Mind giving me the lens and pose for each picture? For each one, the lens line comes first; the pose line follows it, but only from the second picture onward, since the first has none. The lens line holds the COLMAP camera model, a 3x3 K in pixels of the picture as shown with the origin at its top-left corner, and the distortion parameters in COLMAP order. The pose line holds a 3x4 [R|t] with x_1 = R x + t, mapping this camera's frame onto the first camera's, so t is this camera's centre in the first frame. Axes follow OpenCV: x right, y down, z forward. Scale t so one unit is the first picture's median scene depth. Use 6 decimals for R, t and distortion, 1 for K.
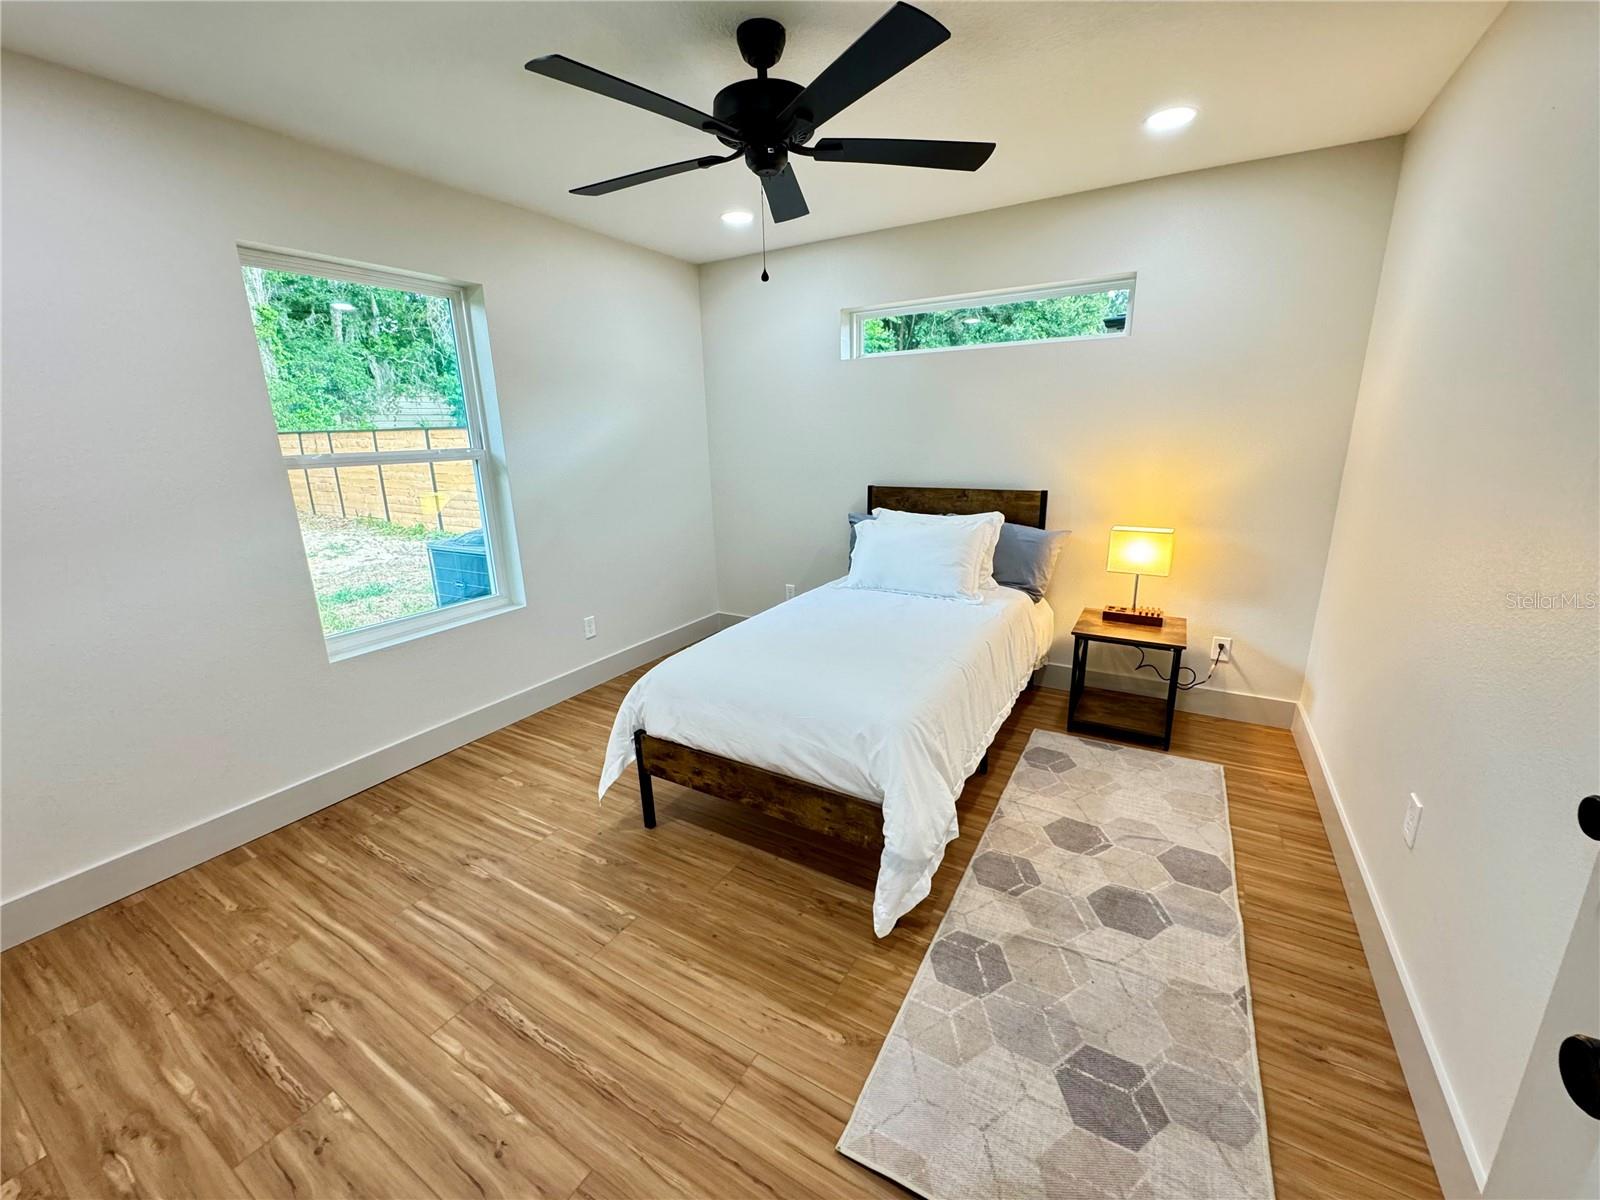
lens RADIAL K [[640.5, 0, 799.6], [0, 640.5, 596.8], [0, 0, 1]] dist [-0.002225, -0.000271]
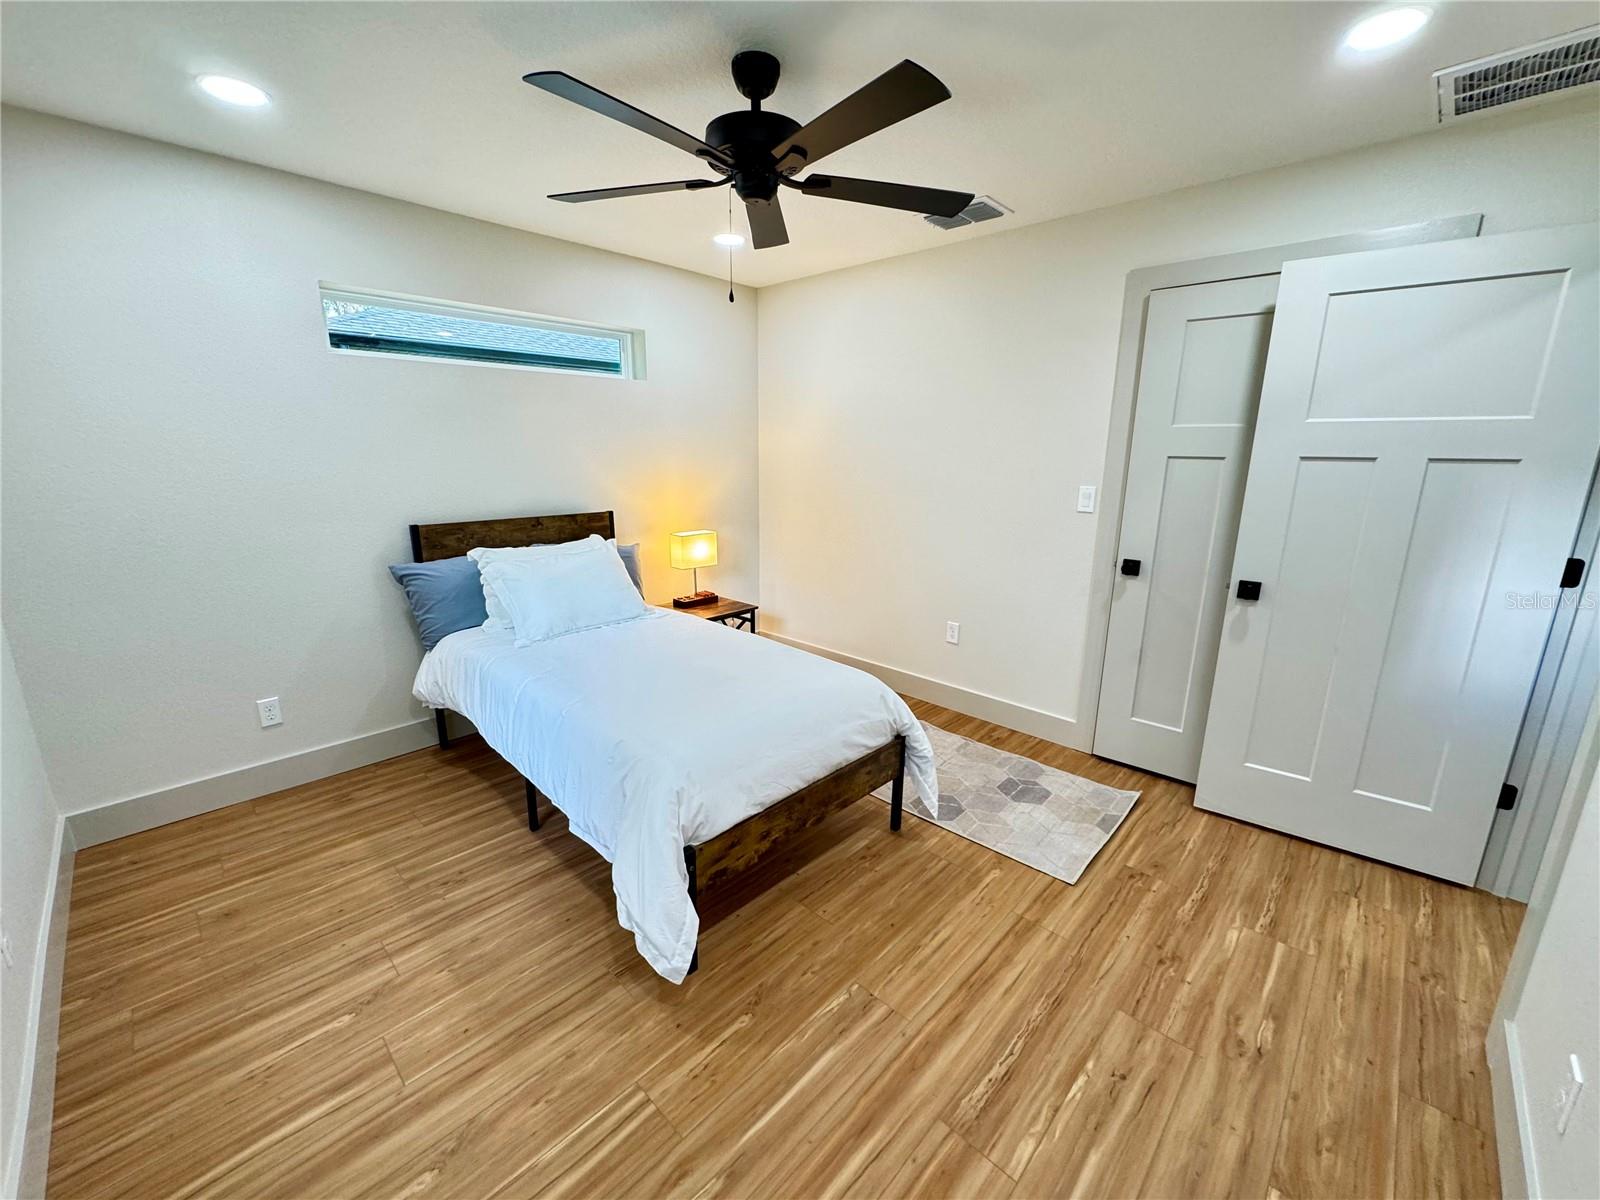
lens RADIAL K [[640.5, 0, 799.6], [0, 640.5, 596.8], [0, 0, 1]] dist [-0.002225, -0.000271]
pose [[0.223609, -0.198120, 0.954331, -1.224217], [0.235328, 0.961130, 0.144392, -0.212348], [-0.945843, 0.192294, 0.261541, 0.865396]]
